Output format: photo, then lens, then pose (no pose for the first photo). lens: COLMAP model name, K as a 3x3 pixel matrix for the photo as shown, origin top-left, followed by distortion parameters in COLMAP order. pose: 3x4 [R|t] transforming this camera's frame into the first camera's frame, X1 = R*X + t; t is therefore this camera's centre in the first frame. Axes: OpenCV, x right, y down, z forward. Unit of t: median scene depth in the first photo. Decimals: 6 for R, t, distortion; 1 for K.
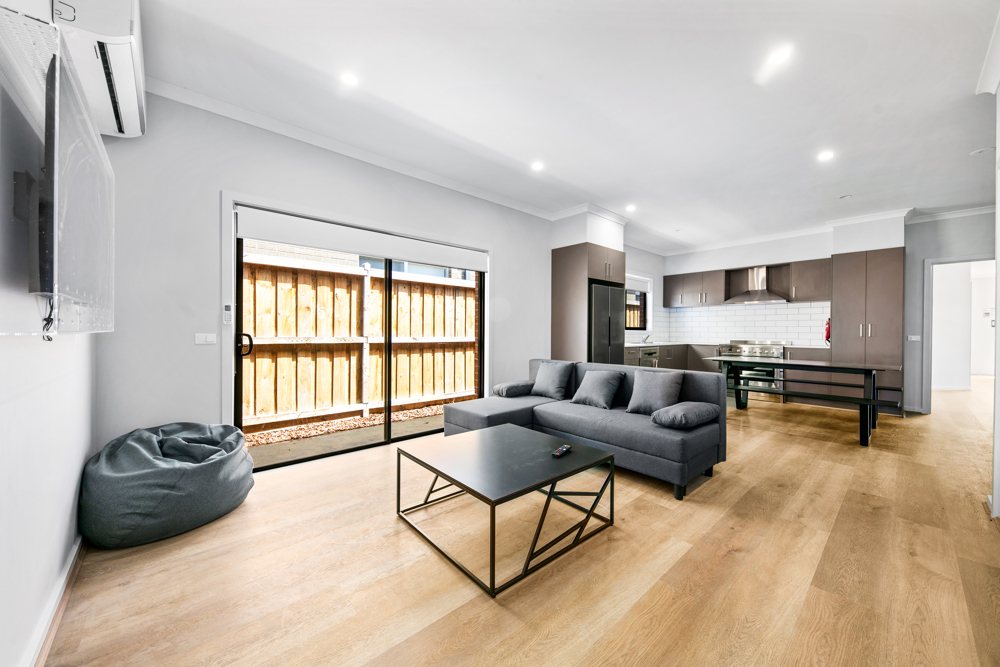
lens RADIAL K [[367.8, 0, 503.6], [0, 367.8, 332.9], [0, 0, 1]] dist [0.019580, -0.009079]
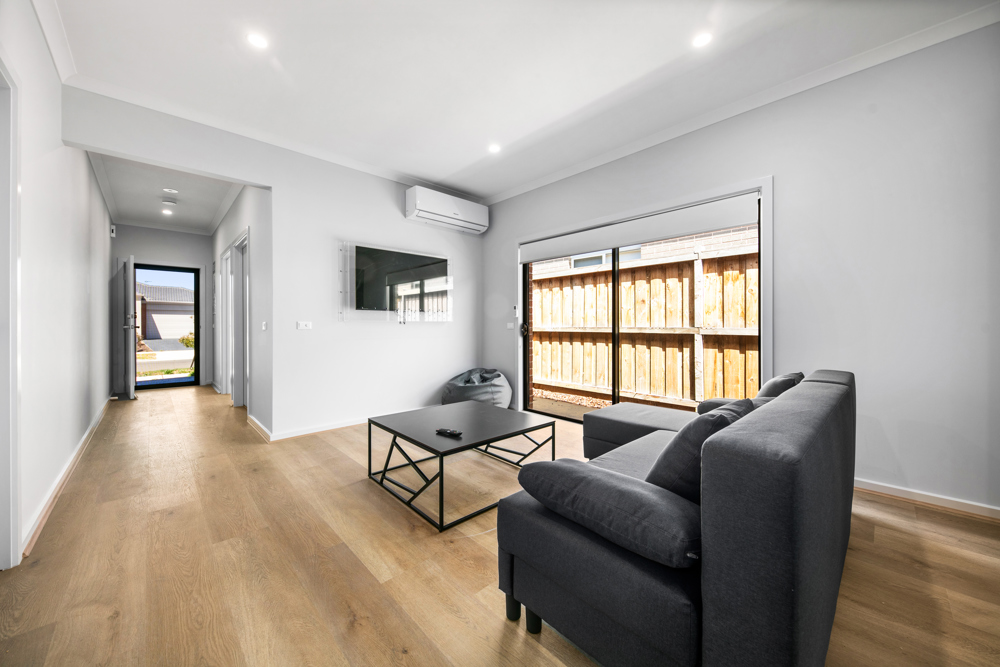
lens RADIAL K [[366.0, 0, 495.3], [0, 366.0, 327.3], [0, 0, 1]] dist [0.000584, -0.000106]
pose [[0.007793, -0.004438, -0.999960, 0.618632], [-0.003675, 0.999983, -0.004466, 0.019603], [0.999963, 0.003710, 0.007777, 0.595376]]
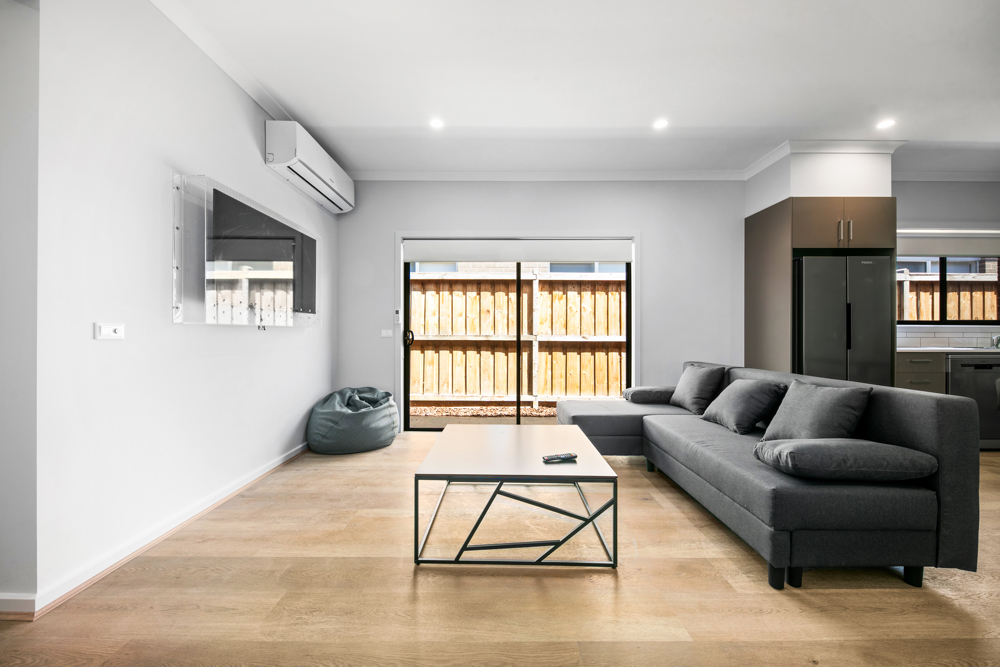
lens RADIAL K [[366.7, 0, 496.7], [0, 366.7, 334.6], [0, 0, 1]] dist [0.000558, -0.000207]
pose [[0.736872, -0.003755, -0.676022, 0.335663], [-0.000549, 0.999981, -0.006154, 0.019056], [0.676032, 0.004906, 0.736856, 0.140632]]
